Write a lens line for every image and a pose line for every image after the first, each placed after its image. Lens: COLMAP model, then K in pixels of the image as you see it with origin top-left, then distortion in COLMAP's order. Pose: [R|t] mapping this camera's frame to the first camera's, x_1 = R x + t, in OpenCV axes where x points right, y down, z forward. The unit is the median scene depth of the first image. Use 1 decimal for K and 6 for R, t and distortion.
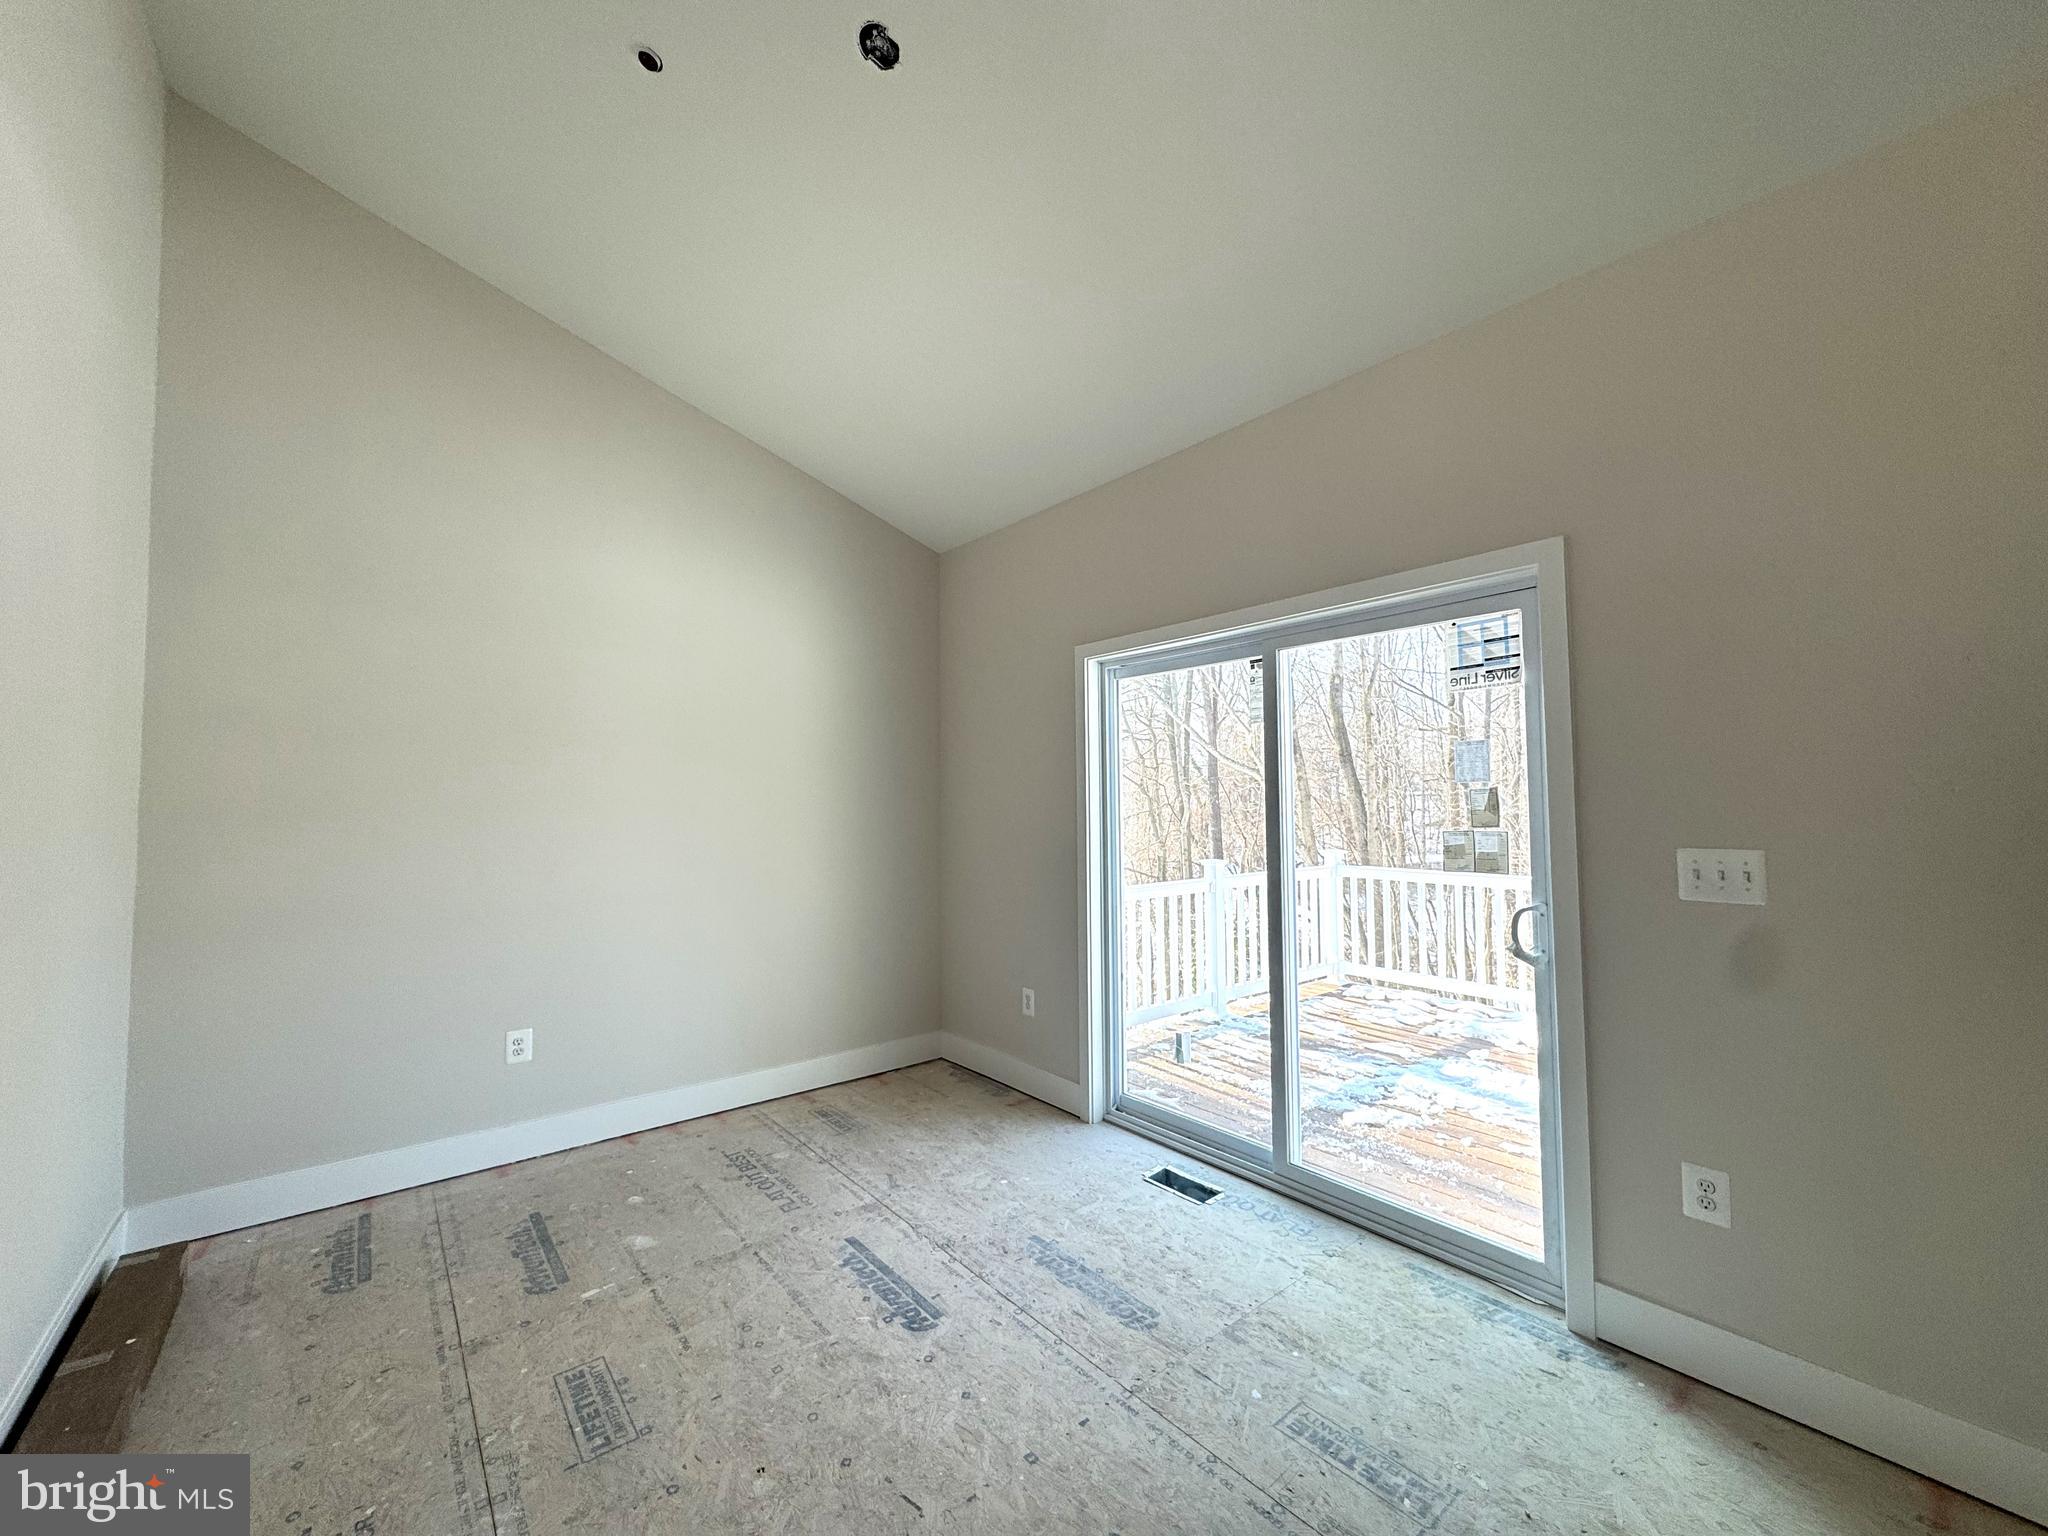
lens RADIAL K [[818.9, 0, 1026.0], [0, 818.9, 766.9], [0, 0, 1]] dist [0.000434, 0.000171]
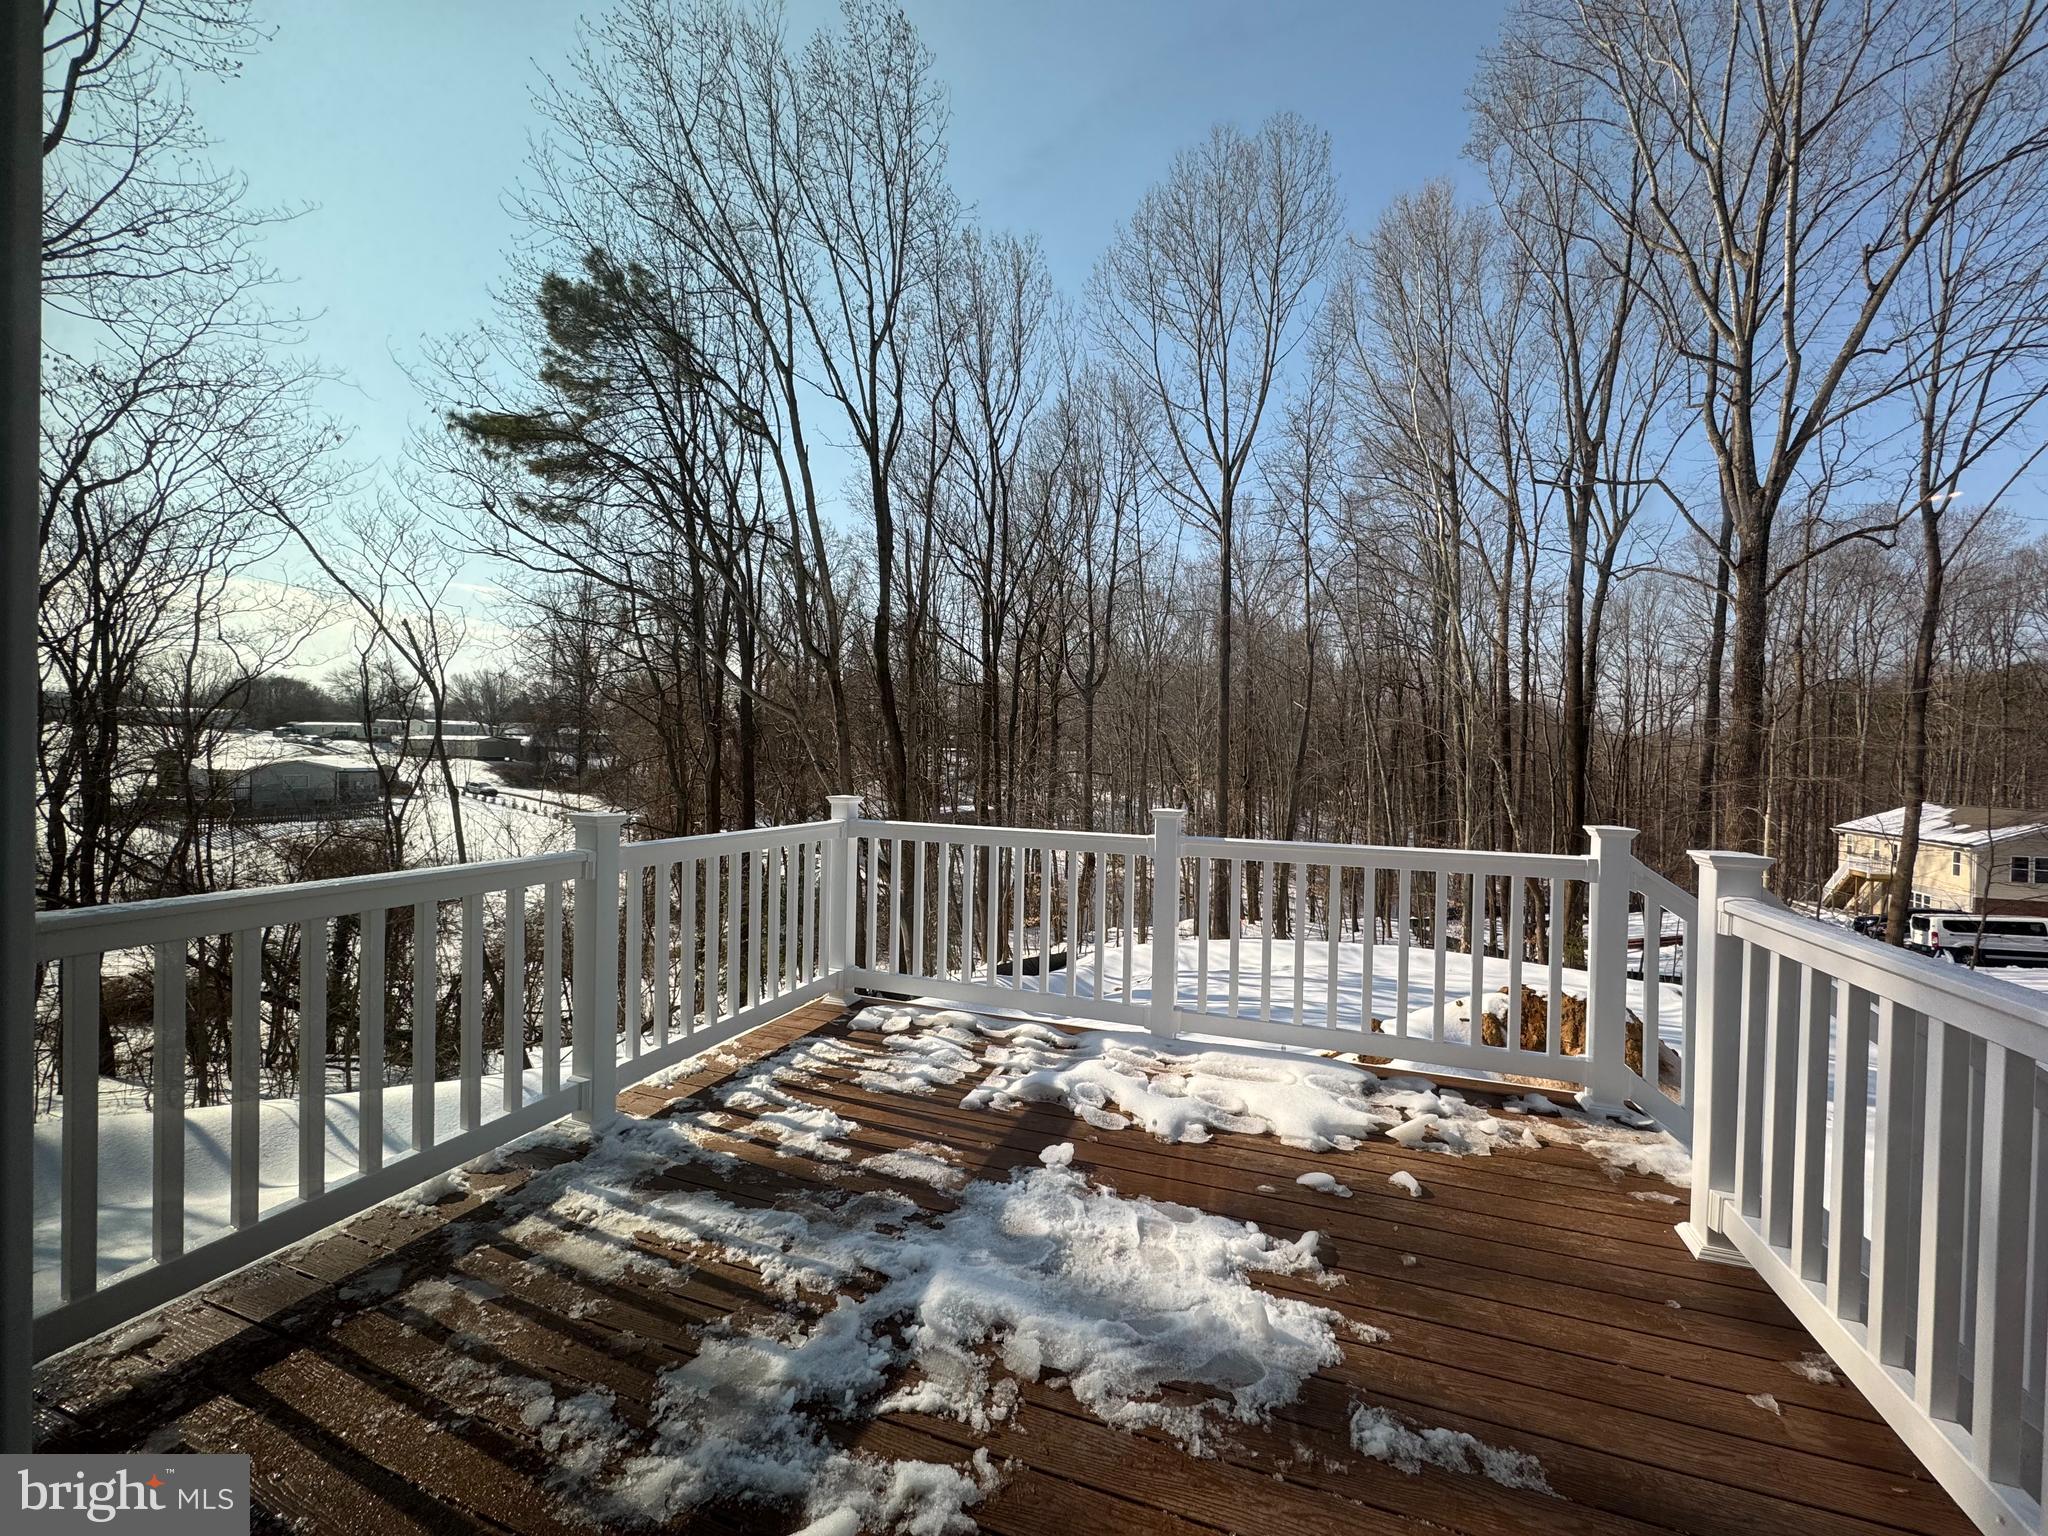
lens RADIAL K [[818.9, 0, 1026.0], [0, 818.9, 766.9], [0, 0, 1]] dist [0.000434, 0.000171]
pose [[0.858342, 0.017453, 0.512782, 0.252720], [-0.047736, 0.997803, 0.045944, 0.064506], [-0.510853, -0.063914, 0.857289, 0.571561]]
